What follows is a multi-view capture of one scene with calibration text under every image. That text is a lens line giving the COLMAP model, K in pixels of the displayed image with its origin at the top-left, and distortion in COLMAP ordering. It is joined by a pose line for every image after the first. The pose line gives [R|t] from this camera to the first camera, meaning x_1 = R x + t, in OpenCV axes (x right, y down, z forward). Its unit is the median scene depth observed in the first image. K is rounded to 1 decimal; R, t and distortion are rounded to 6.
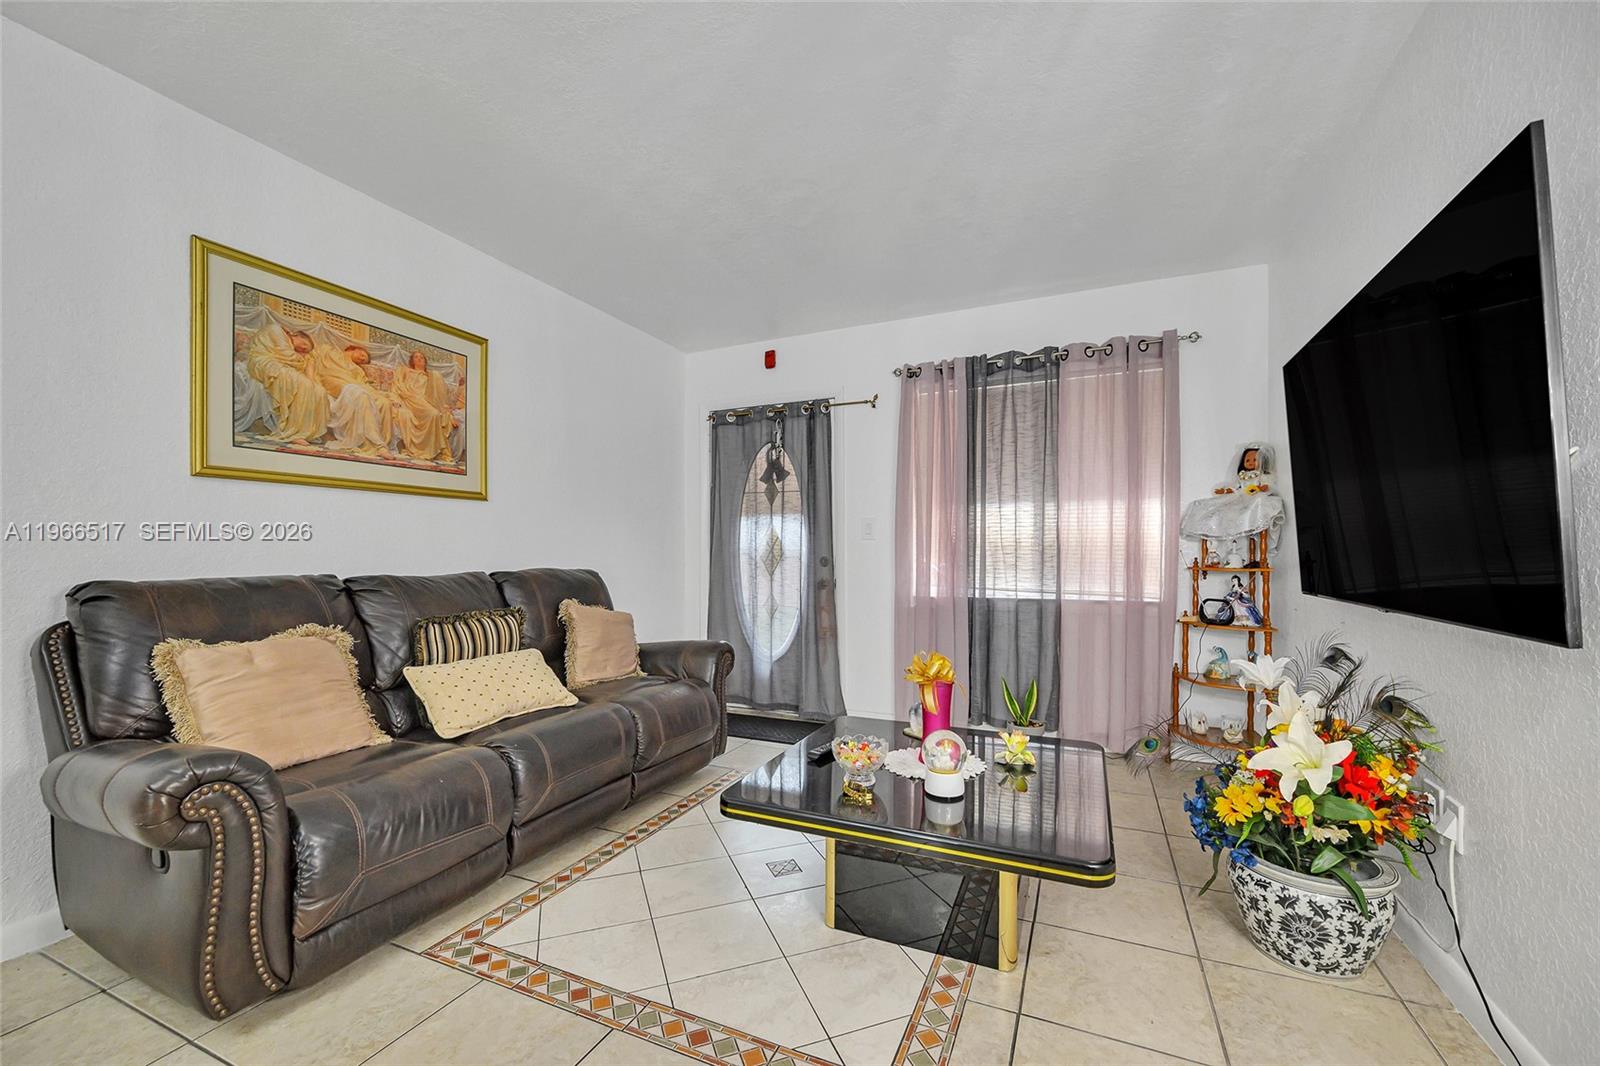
lens RADIAL K [[641.2, 0, 813.3], [0, 641.2, 540.8], [0, 0, 1]] dist [-0.001274, -0.000290]
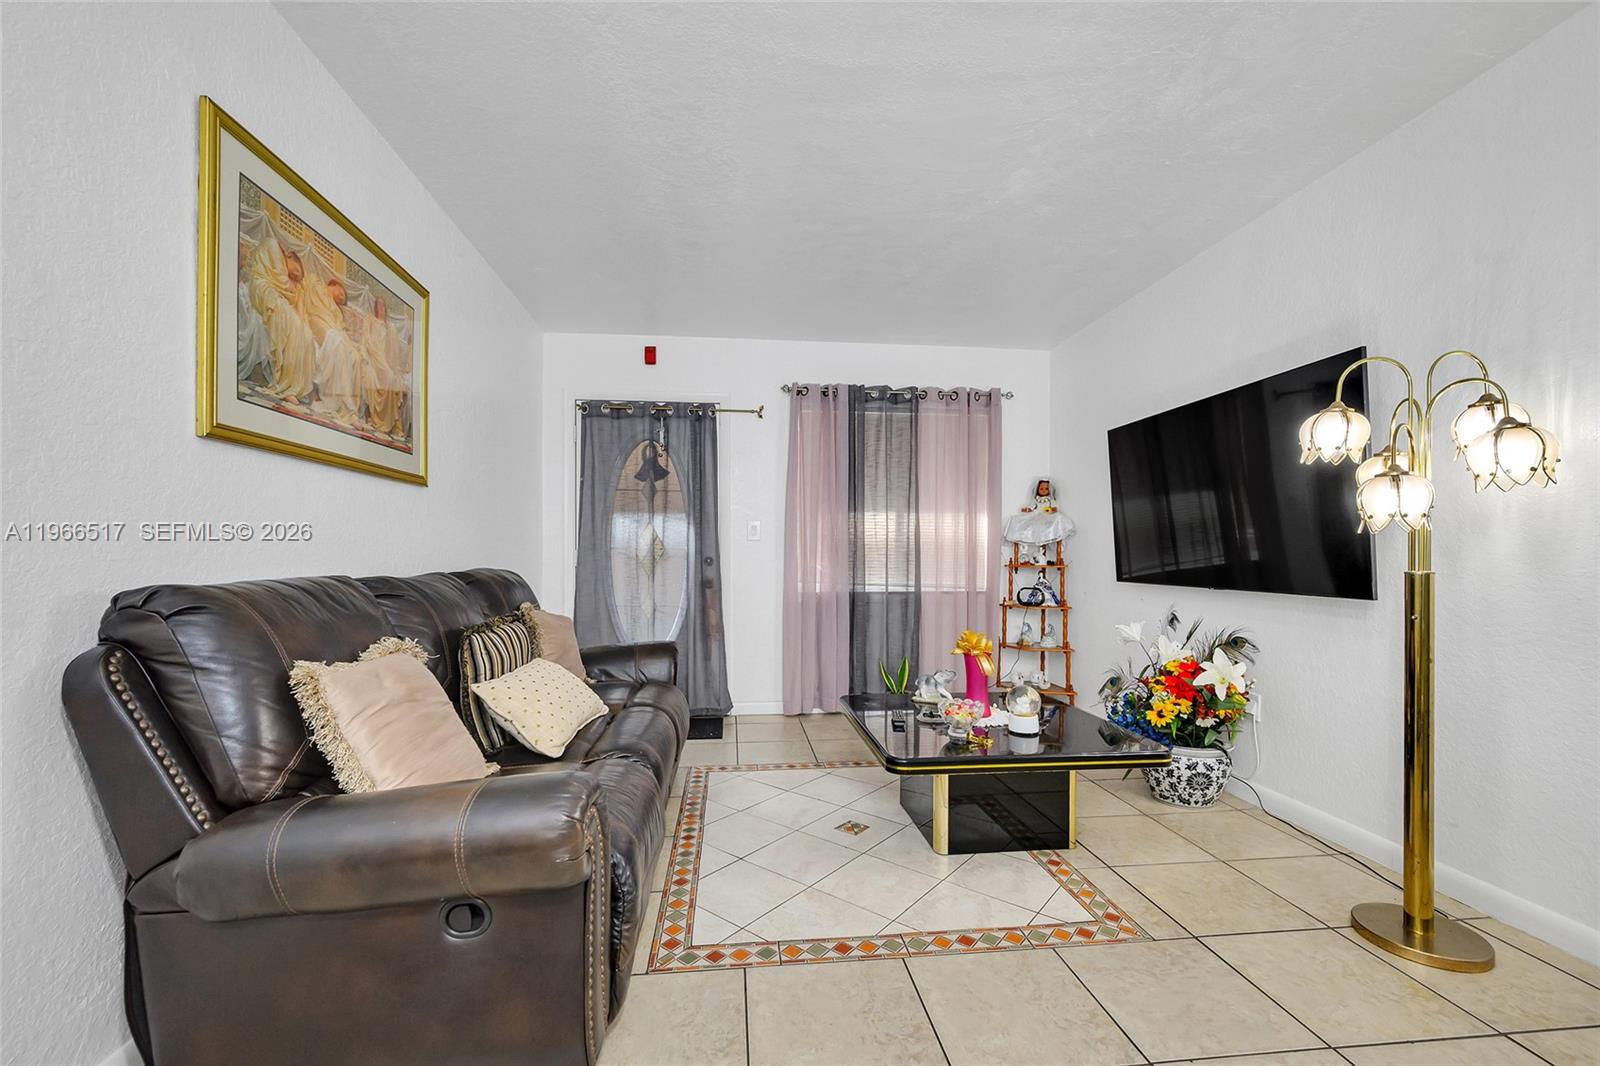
lens RADIAL K [[641.2, 0, 812.2], [0, 641.2, 541.3], [0, 0, 1]] dist [-0.001274, -0.000290]
pose [[0.866310, 0.015776, 0.499258, -0.489518], [-0.015107, 0.999871, -0.005381, 0.005023], [-0.499279, -0.002881, 0.866437, 0.033839]]
